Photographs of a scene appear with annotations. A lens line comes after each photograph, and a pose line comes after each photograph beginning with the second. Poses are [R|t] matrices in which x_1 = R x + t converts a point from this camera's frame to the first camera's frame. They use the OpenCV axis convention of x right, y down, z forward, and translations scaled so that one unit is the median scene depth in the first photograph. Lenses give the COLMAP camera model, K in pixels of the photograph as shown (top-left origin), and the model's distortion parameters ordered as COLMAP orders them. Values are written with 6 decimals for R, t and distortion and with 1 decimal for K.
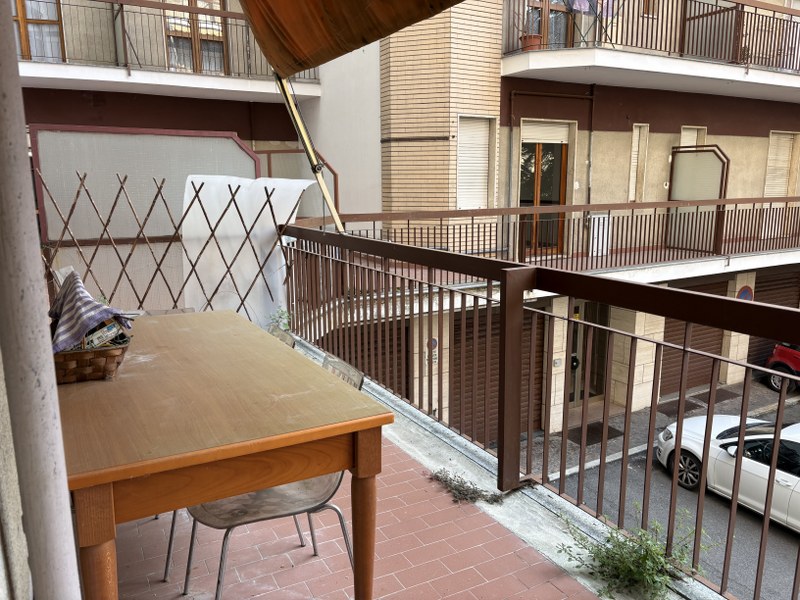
lens RADIAL K [[595.4, 0, 400.0], [0, 595.4, 300.0], [0, 0, 1]] dist [-0.004238, -0.005986]
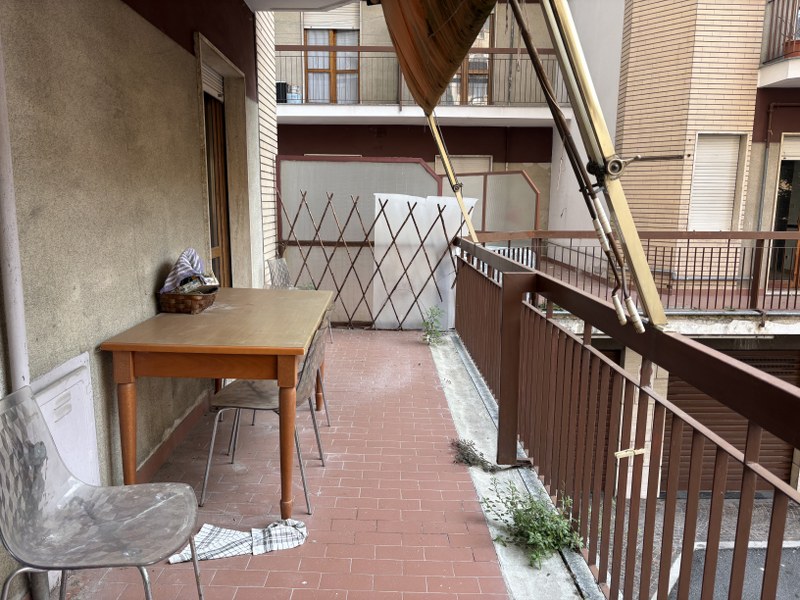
lens RADIAL K [[584.8, 0, 400.0], [0, 584.8, 300.0], [0, 0, 1]] dist [0.030616, -0.039363]
pose [[0.885360, 0.088124, -0.456478, 0.250555], [-0.102218, 0.994743, -0.006220, 0.015612], [0.453530, 0.052167, 0.889713, -0.061762]]
